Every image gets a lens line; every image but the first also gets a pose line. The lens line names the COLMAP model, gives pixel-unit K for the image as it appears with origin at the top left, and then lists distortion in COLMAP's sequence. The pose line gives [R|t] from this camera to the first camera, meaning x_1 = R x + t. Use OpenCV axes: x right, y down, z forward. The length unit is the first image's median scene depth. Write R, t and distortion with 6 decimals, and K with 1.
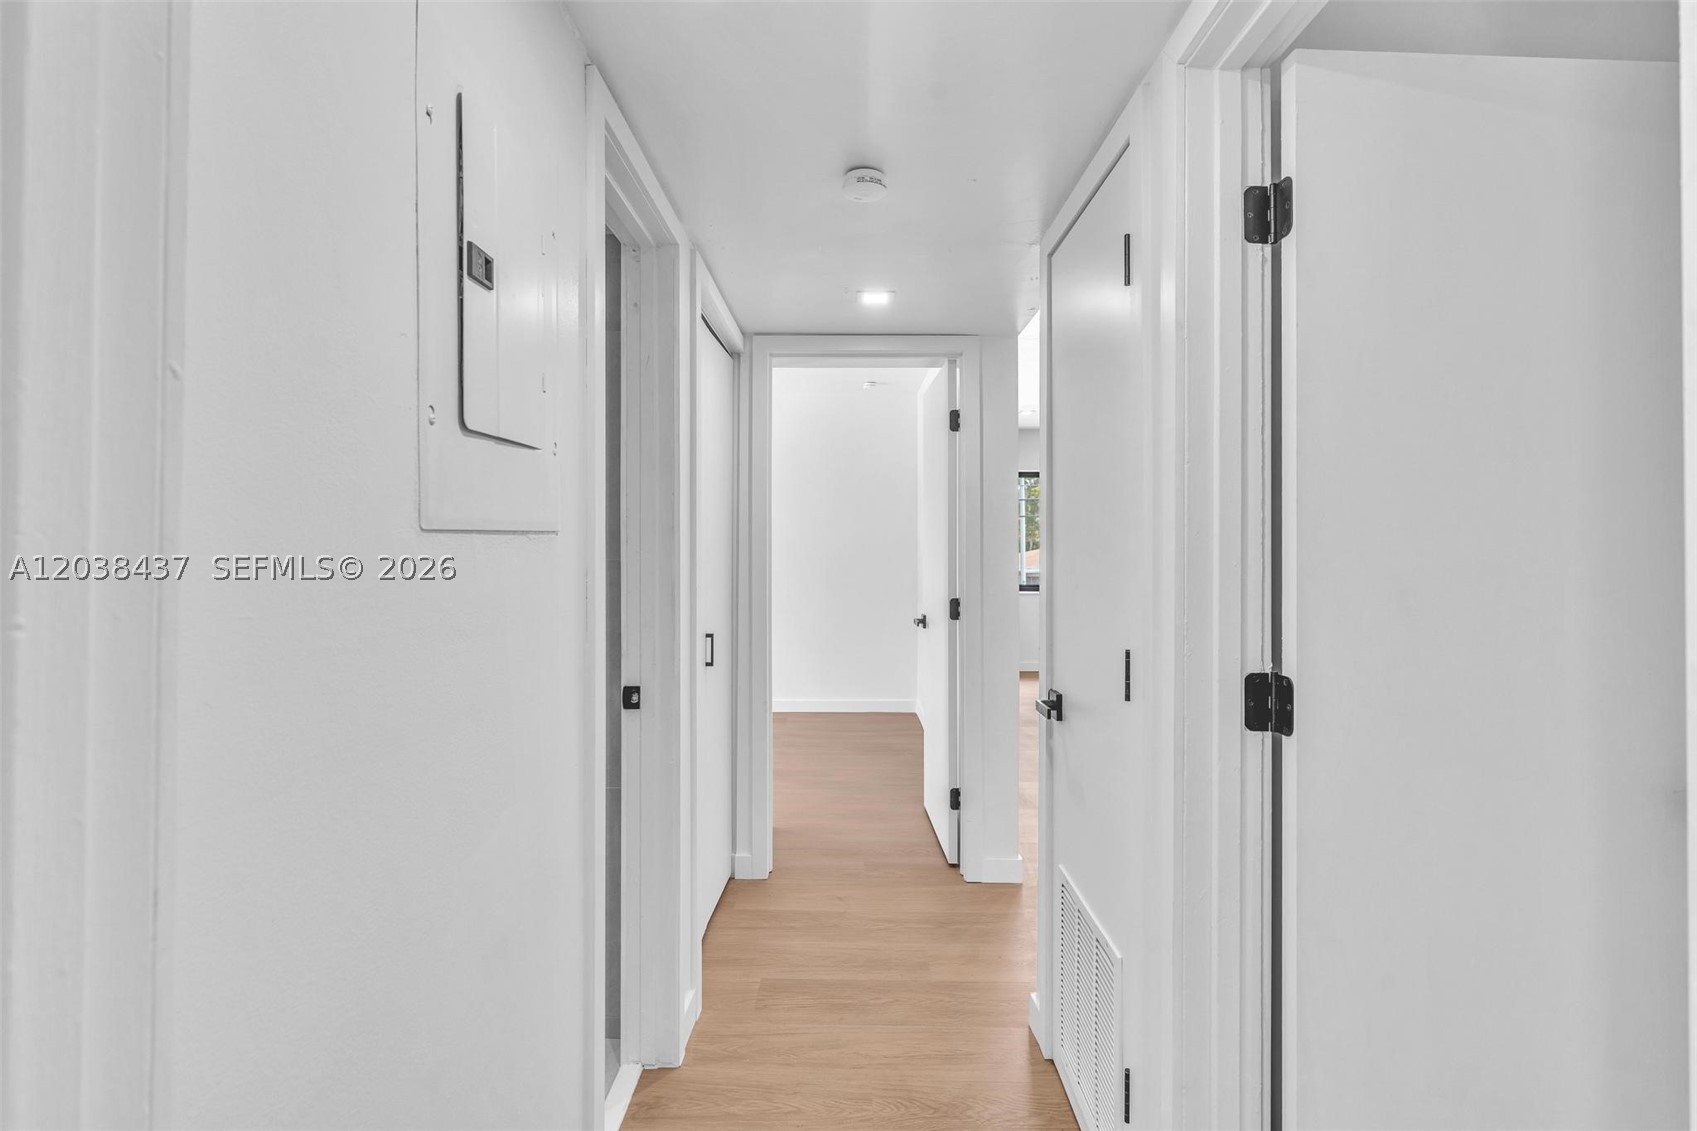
lens RADIAL K [[761.6, 0, 846.1], [0, 761.6, 560.9], [0, 0, 1]] dist [-0.001871, 0.000428]
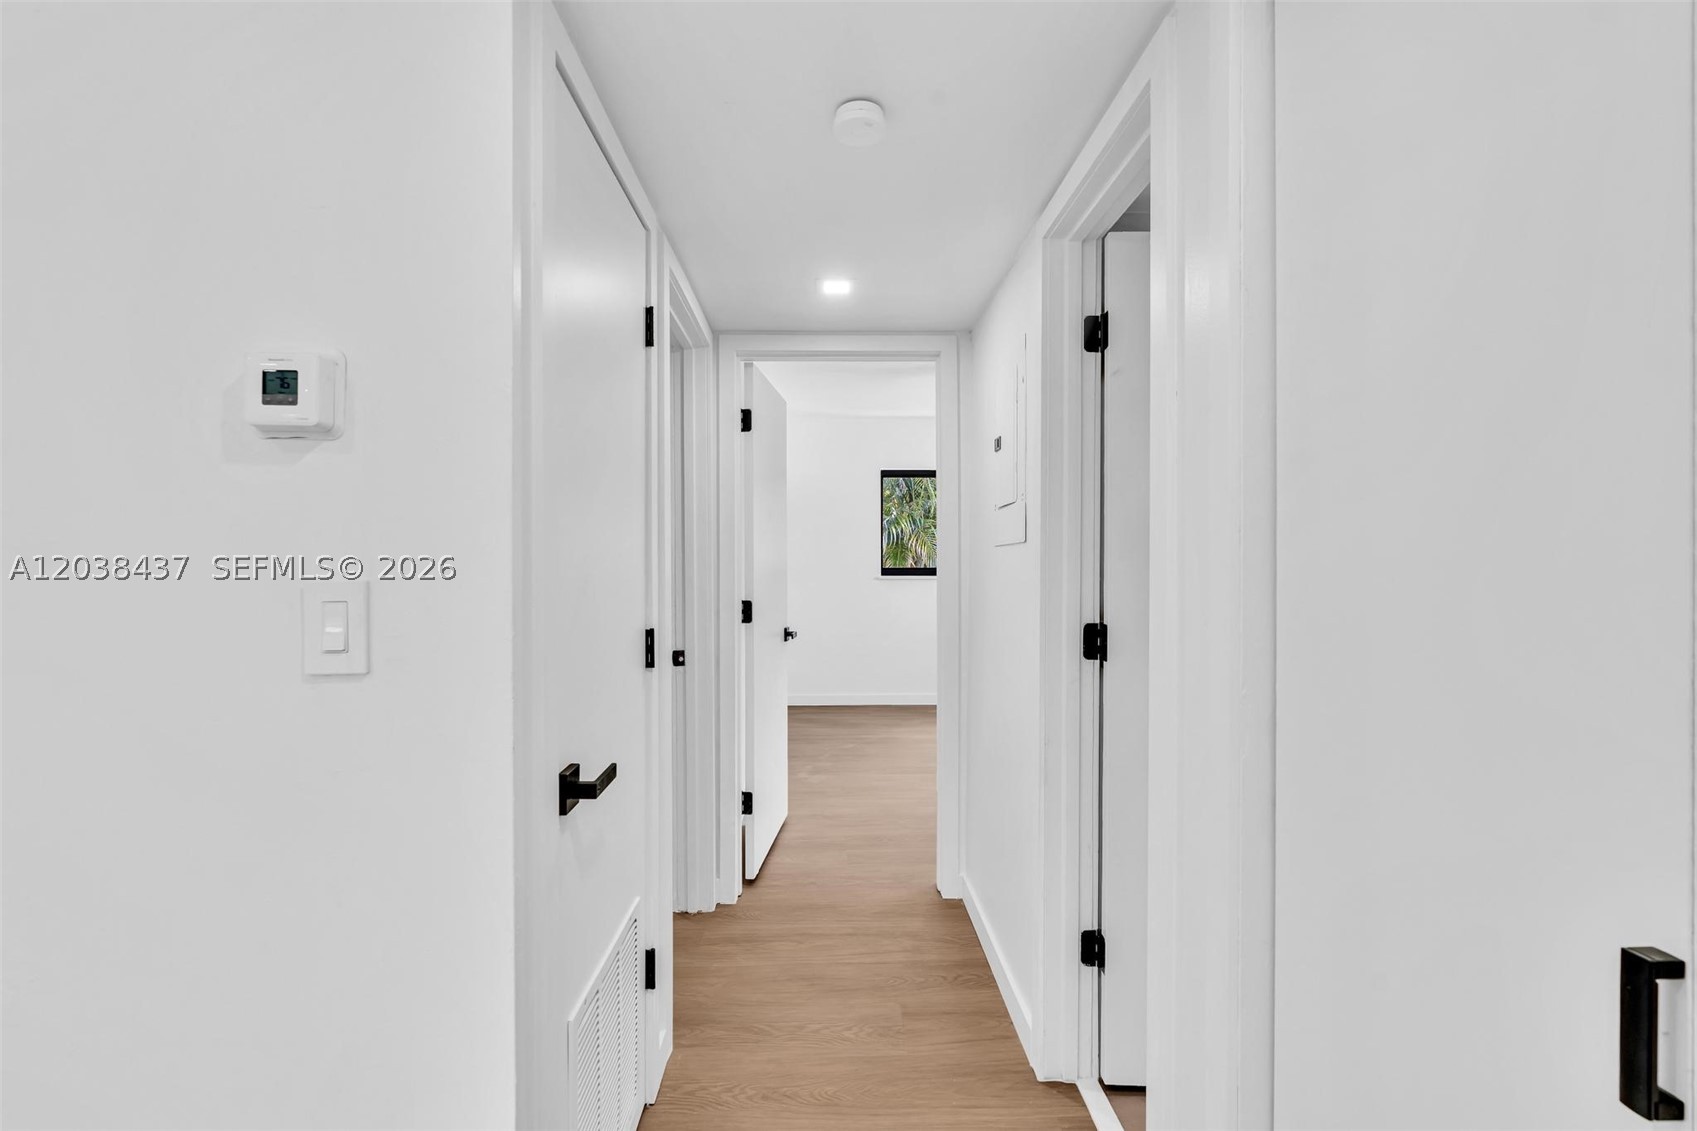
lens RADIAL K [[761.6, 0, 846.1], [0, 761.6, 560.9], [0, 0, 1]] dist [-0.001871, 0.000428]
pose [[0.999222, 0.000037, 0.039433, -0.032825], [-0.000356, 0.999967, 0.008090, 0.004445], [-0.039431, -0.008098, 0.999189, -0.561841]]
